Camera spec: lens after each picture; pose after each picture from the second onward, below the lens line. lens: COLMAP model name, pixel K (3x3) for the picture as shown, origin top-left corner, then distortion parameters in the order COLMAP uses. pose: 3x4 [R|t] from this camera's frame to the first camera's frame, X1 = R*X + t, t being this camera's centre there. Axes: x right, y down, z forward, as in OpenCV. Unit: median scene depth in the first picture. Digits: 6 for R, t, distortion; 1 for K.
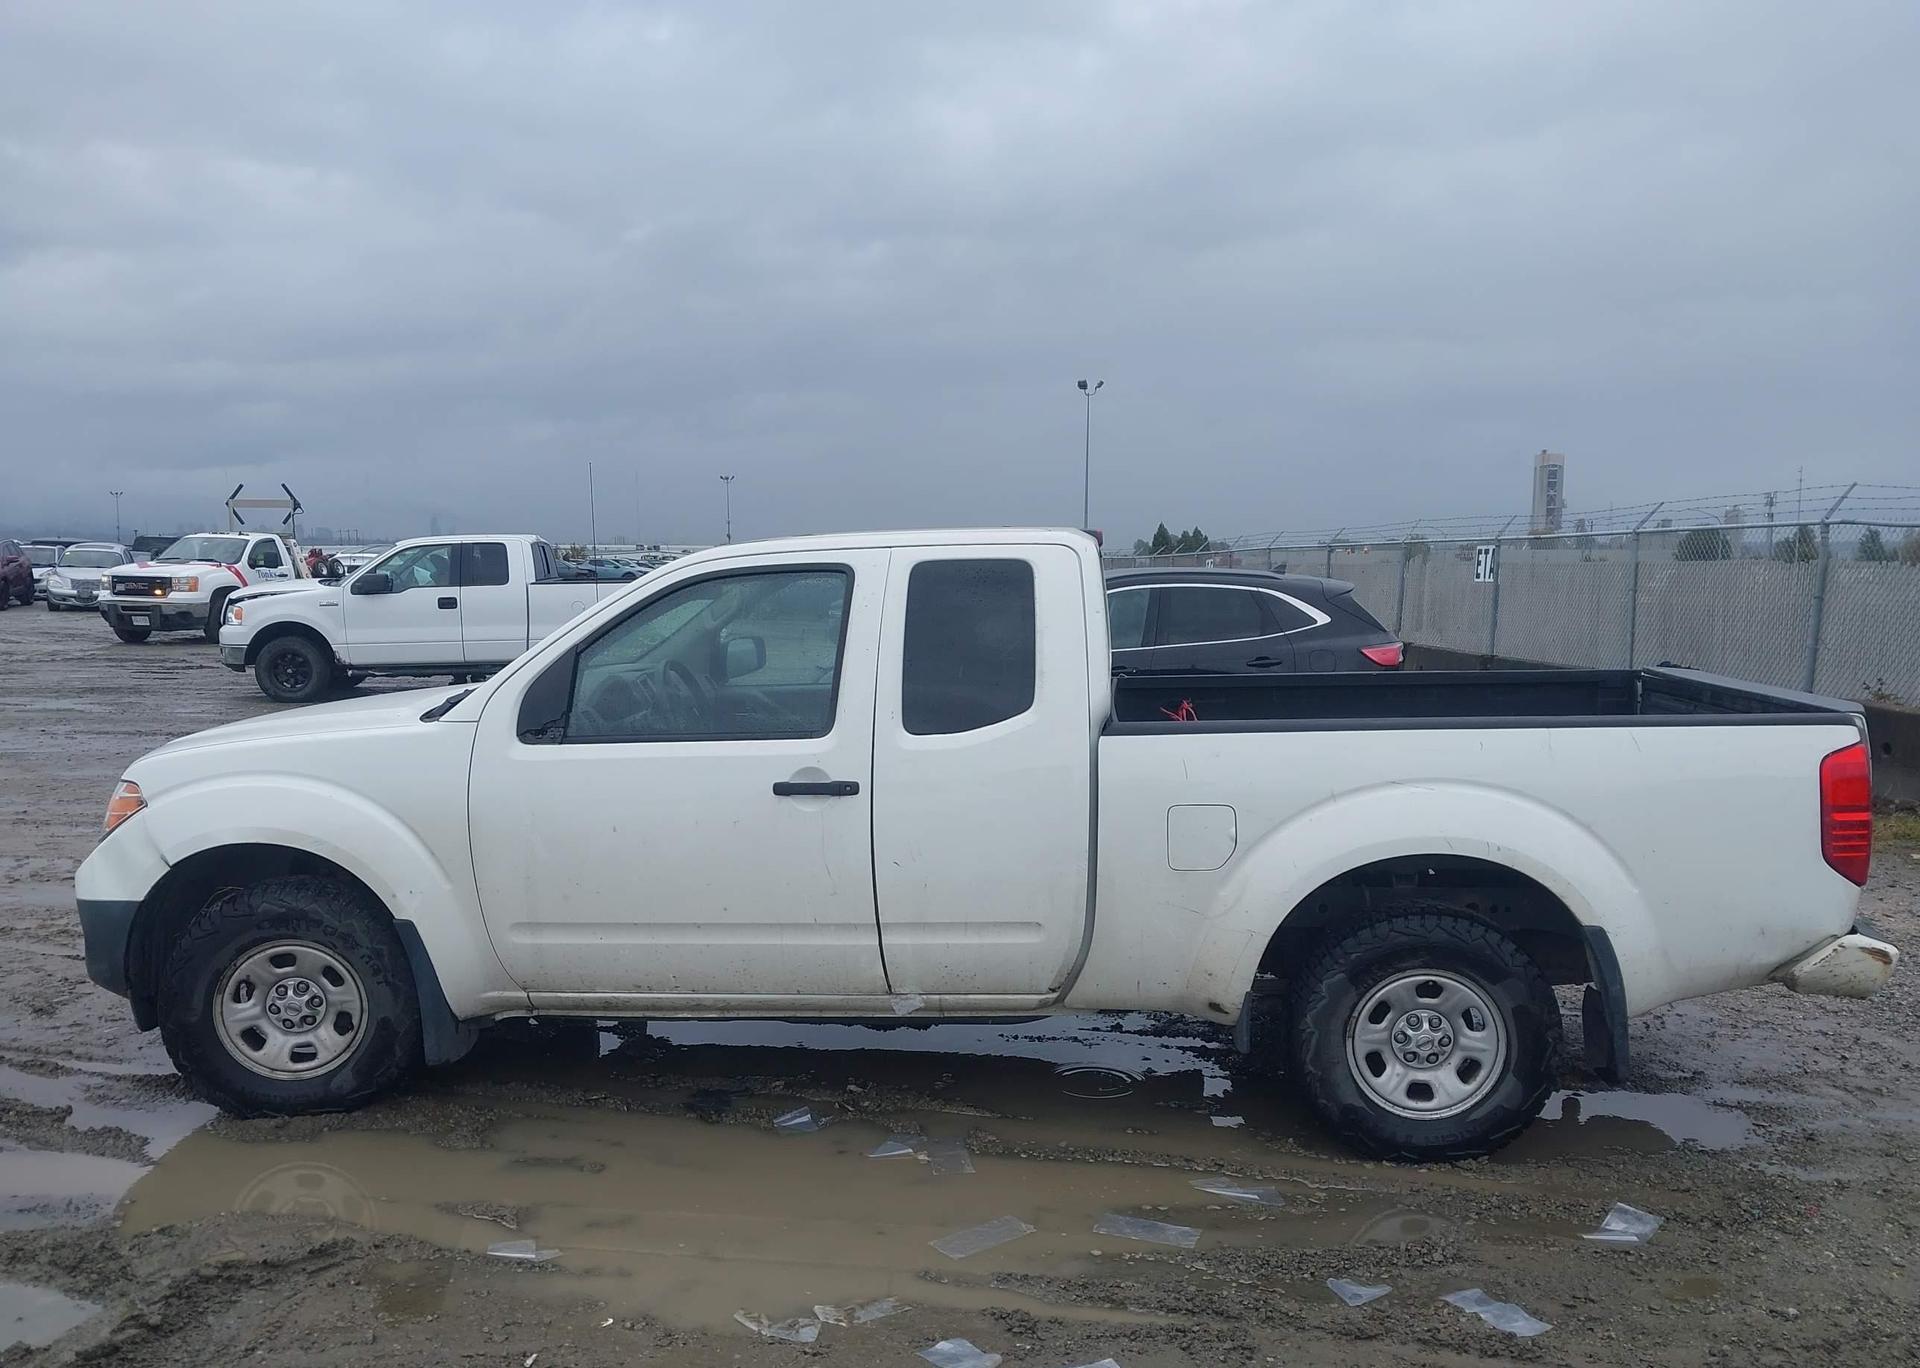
lens RADIAL K [[1510.0, 0, 960.0], [0, 1510.0, 684.0], [0, 0, 1]] dist [0.106428, -0.195322]
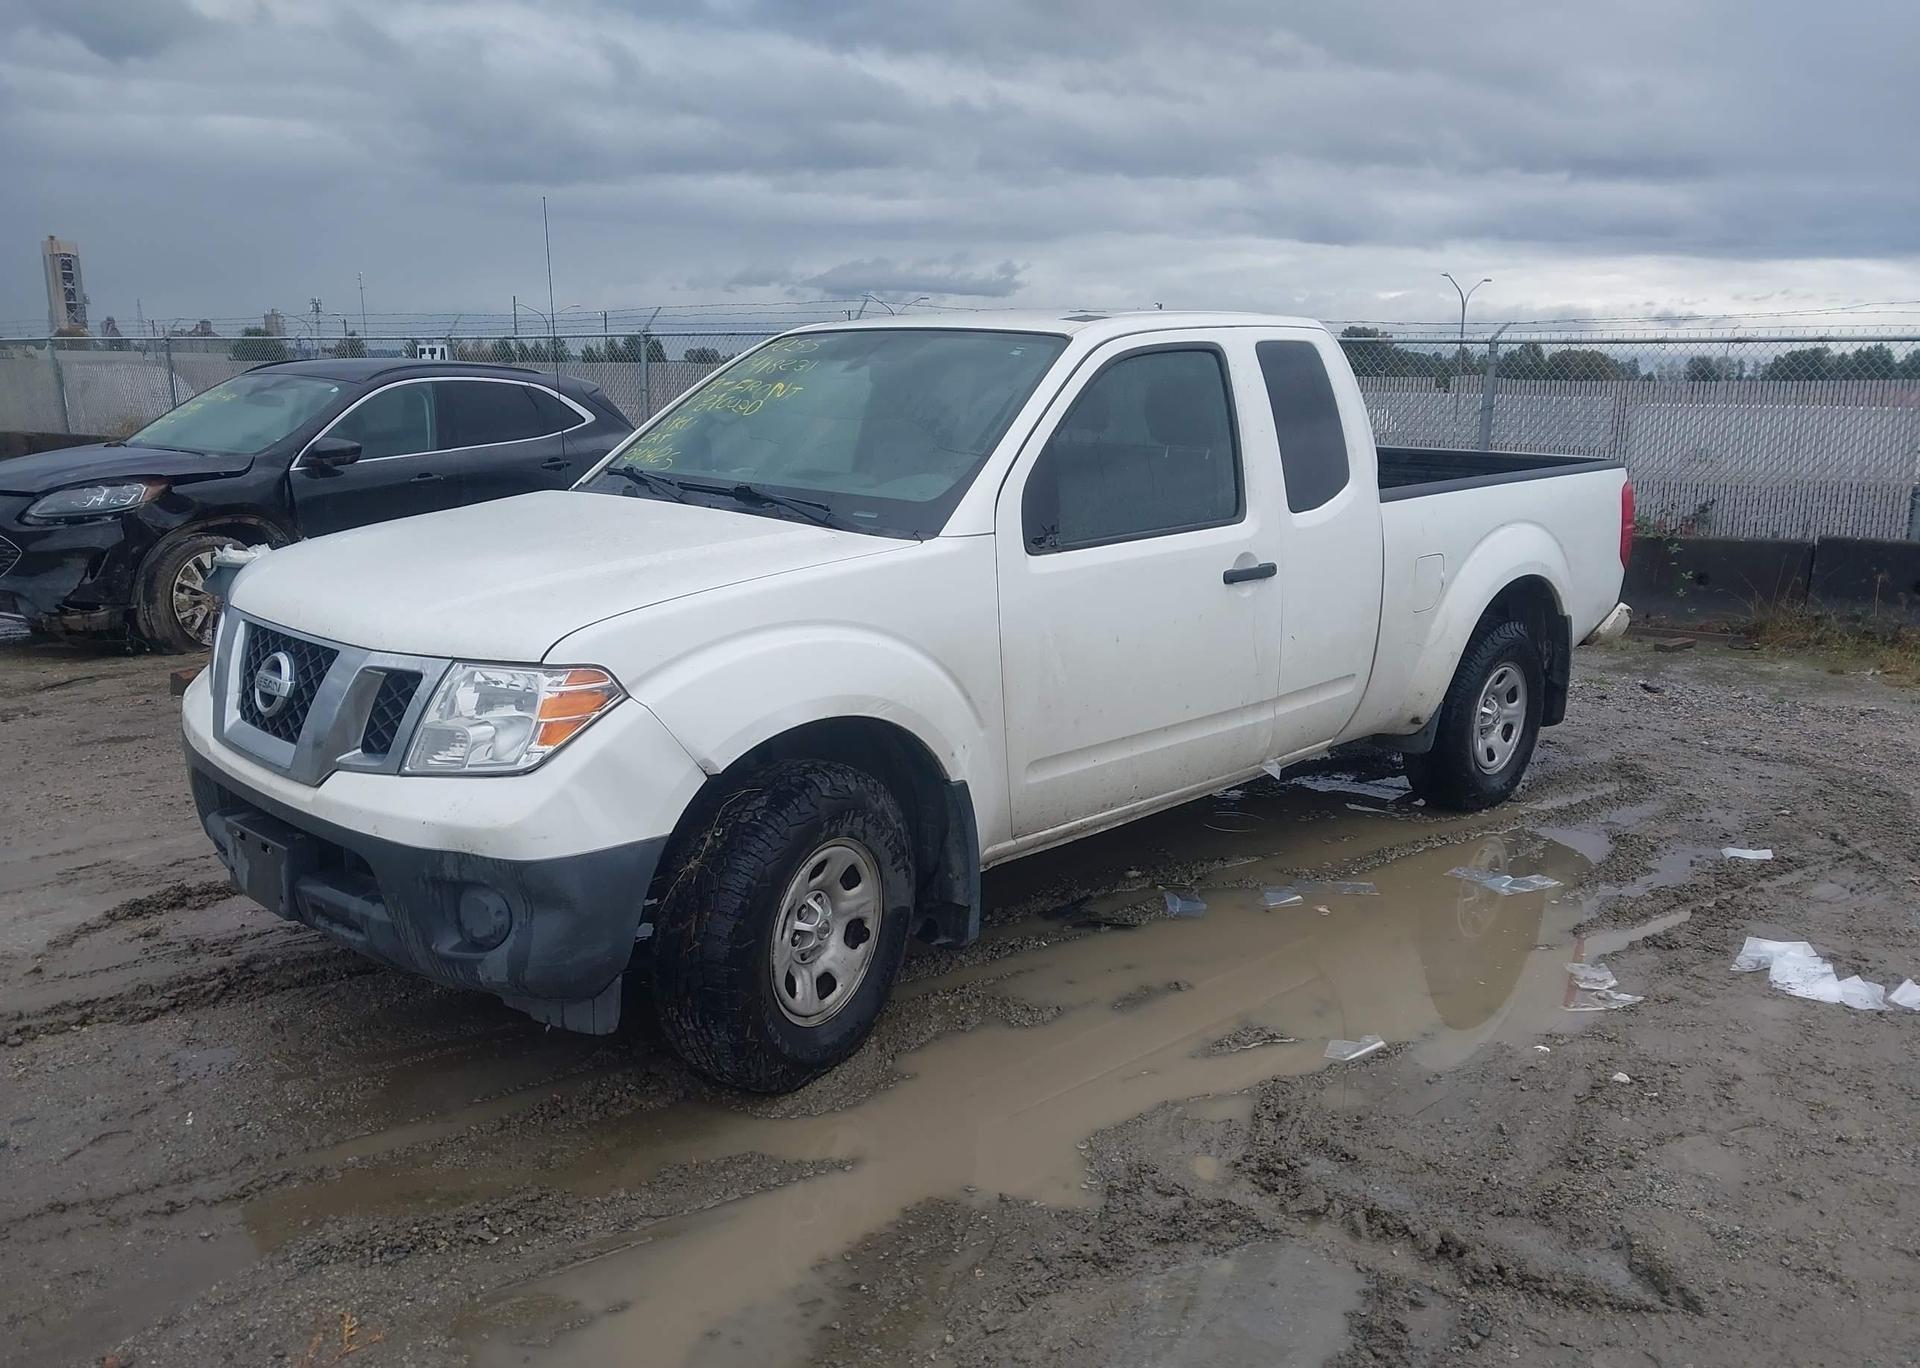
lens RADIAL K [[1517.9, 0, 975.1], [0, 1517.9, 732.9], [0, 0, 1]] dist [0.018254, -0.011396]
pose [[0.628021, -0.170200, 0.759356, -0.970227], [0.050324, 0.982630, 0.178624, -0.015550], [-0.776567, -0.073966, 0.625677, 0.491562]]
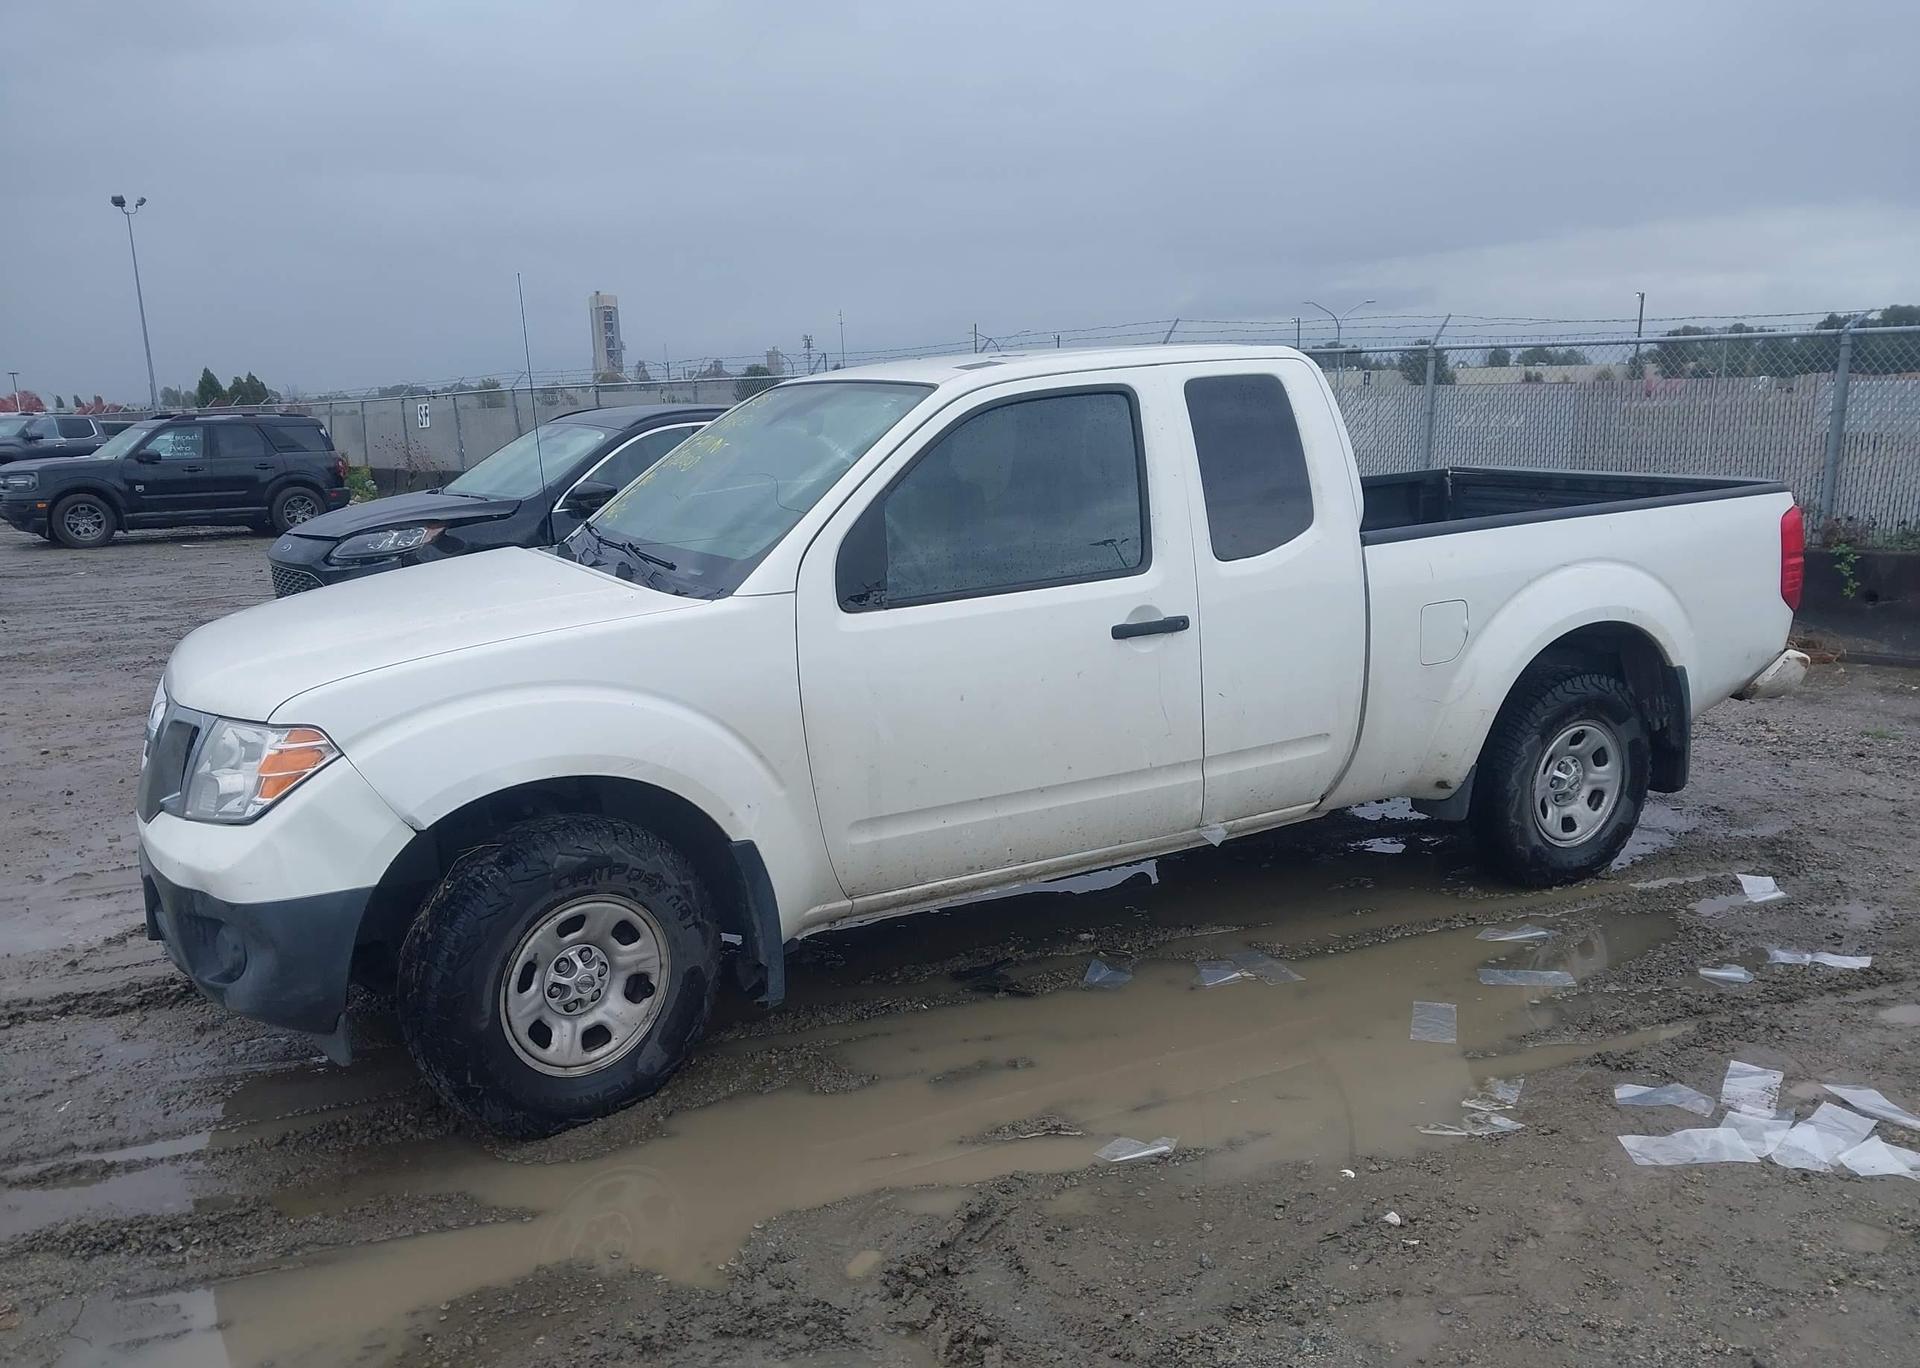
lens RADIAL K [[1533.5, 0, 969.6], [0, 1533.5, 715.6], [0, 0, 1]] dist [0.027242, -0.042446]
pose [[0.828618, -0.137775, 0.542596, -0.698291], [0.072866, 0.987541, 0.139478, -0.017540], [-0.555052, -0.076037, 0.828333, 0.261087]]
